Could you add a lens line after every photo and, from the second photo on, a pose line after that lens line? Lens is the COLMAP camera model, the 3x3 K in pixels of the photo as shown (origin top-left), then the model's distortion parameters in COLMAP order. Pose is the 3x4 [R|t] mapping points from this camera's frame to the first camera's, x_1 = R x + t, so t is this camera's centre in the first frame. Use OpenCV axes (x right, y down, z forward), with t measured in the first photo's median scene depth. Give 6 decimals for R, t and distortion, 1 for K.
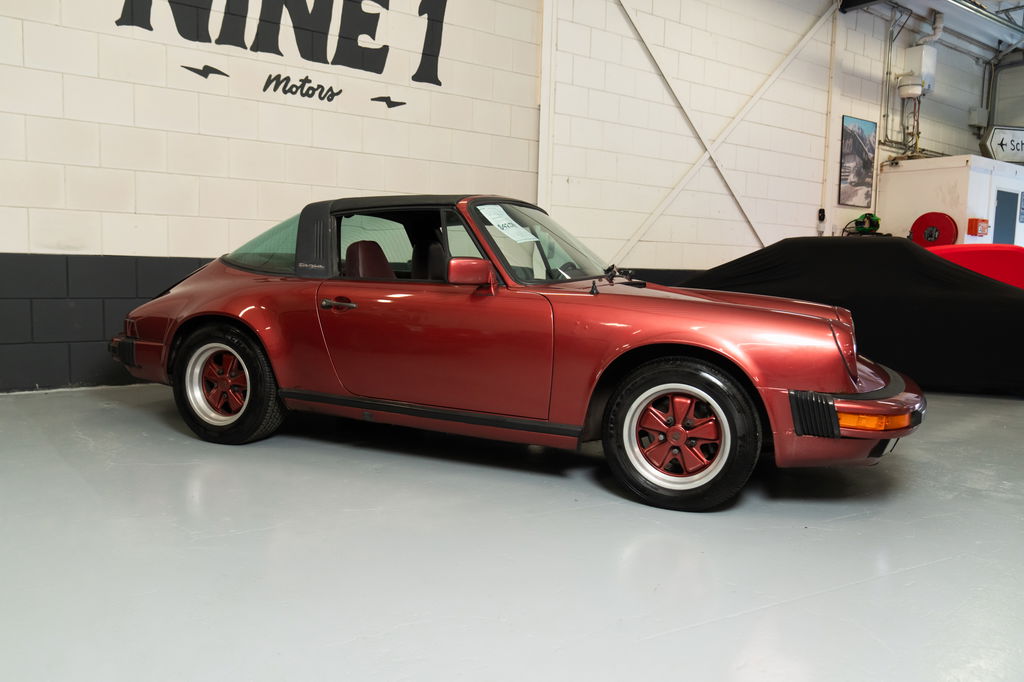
lens RADIAL K [[761.2, 0, 512.0], [0, 761.2, 341.0], [0, 0, 1]] dist [0.001627, 0.006559]
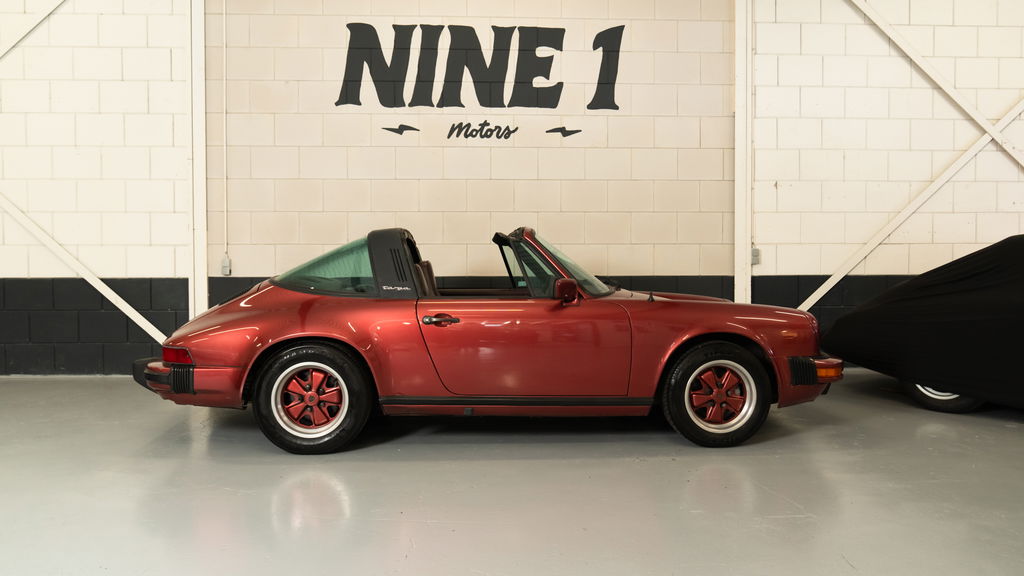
lens RADIAL K [[825.4, 0, 512.0], [0, 825.4, 288.0], [0, 0, 1]] dist [-0.002748, -0.000798]
pose [[0.862199, -0.019958, -0.506176, 0.401753], [-0.024189, 0.996462, -0.080493, 0.009872], [0.505991, 0.081645, 0.858666, -0.047225]]
